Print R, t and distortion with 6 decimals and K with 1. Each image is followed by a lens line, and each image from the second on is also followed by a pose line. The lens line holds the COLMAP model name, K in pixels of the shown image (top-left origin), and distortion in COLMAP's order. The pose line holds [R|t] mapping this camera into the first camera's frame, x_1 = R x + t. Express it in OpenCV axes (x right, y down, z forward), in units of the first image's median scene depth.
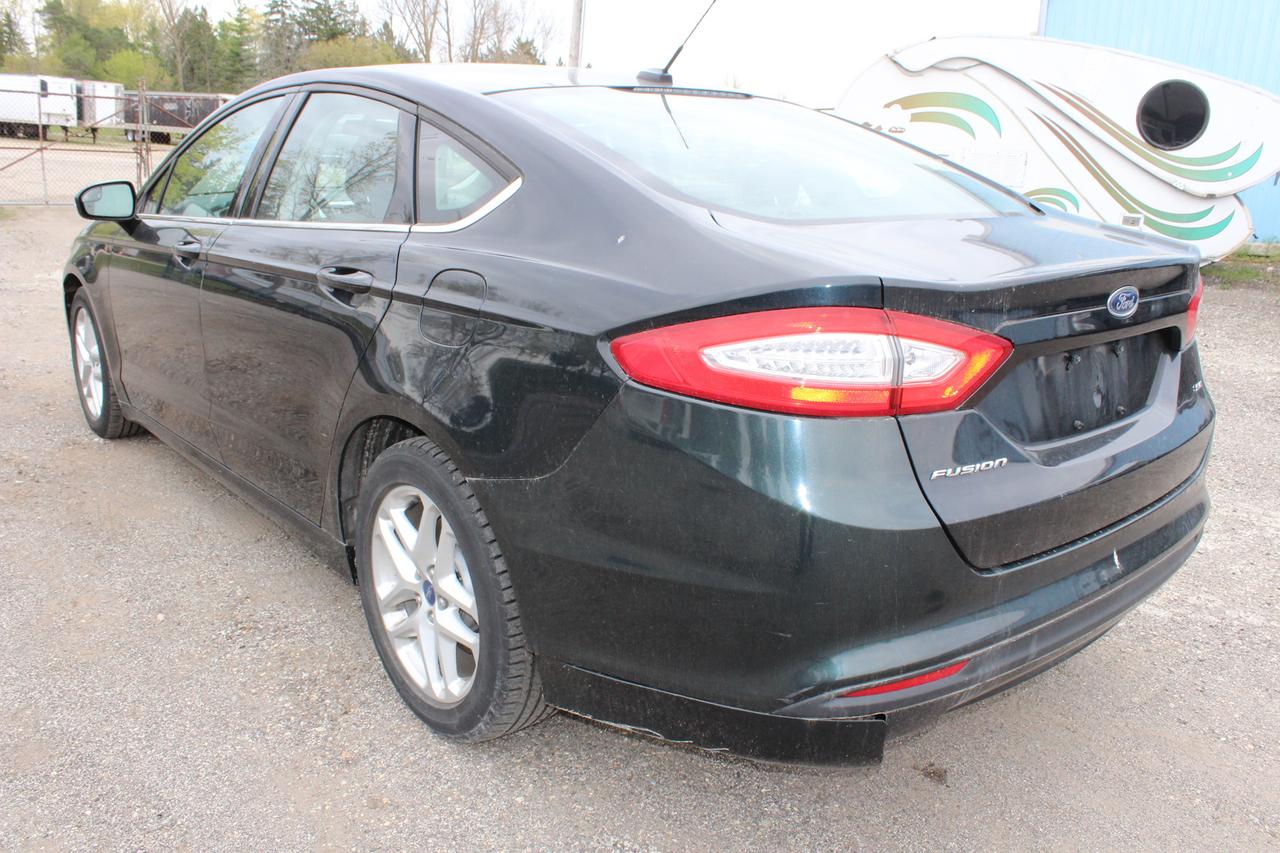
lens RADIAL K [[1074.7, 0, 640.0], [0, 1074.7, 426.5], [0, 0, 1]] dist [0.028357, -0.005214]
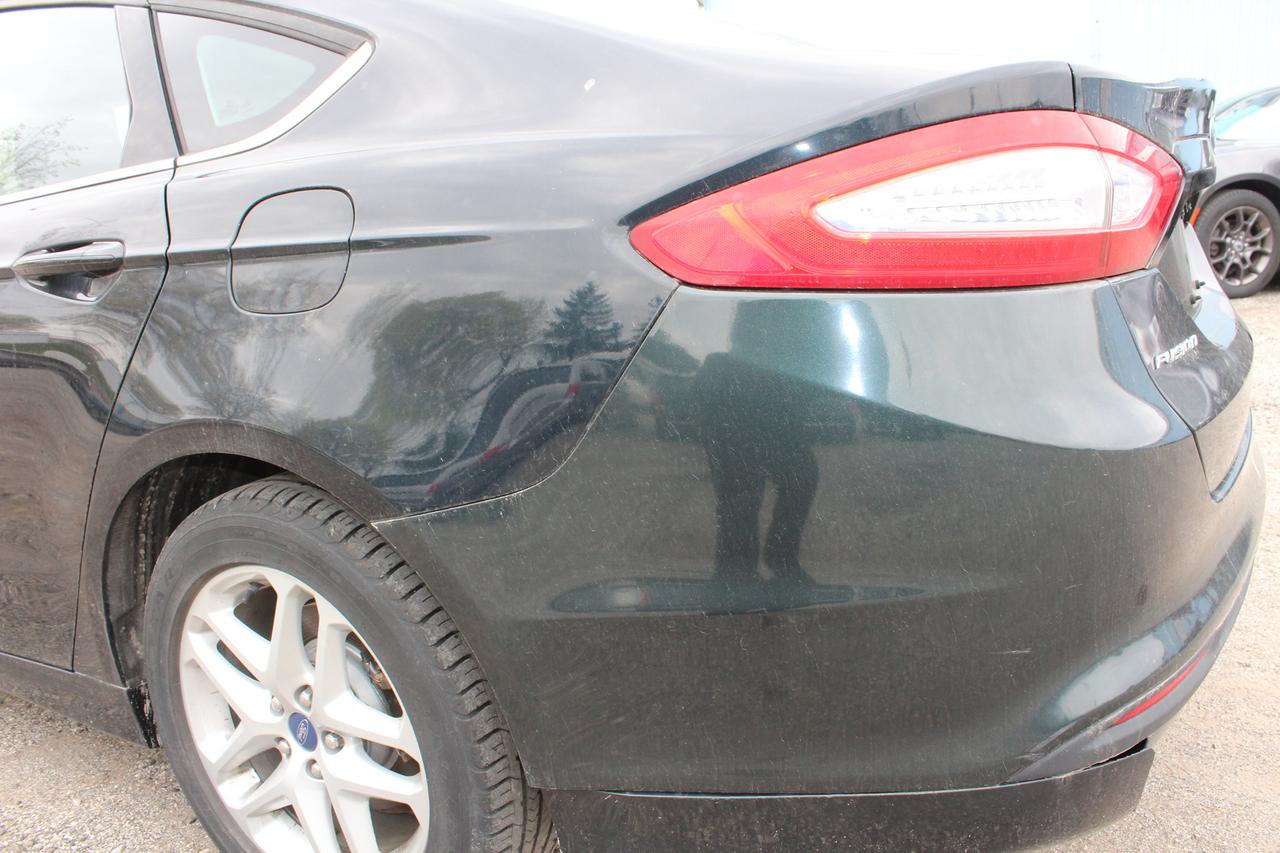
lens RADIAL K [[1074.7, 0, 640.0], [0, 1074.7, 426.5], [0, 0, 1]] dist [0.028357, -0.005214]
pose [[0.941747, -0.161598, 0.294956, -0.168622], [0.178409, 0.983474, -0.030816, 0.035362], [-0.285101, 0.081644, 0.955014, 0.336622]]
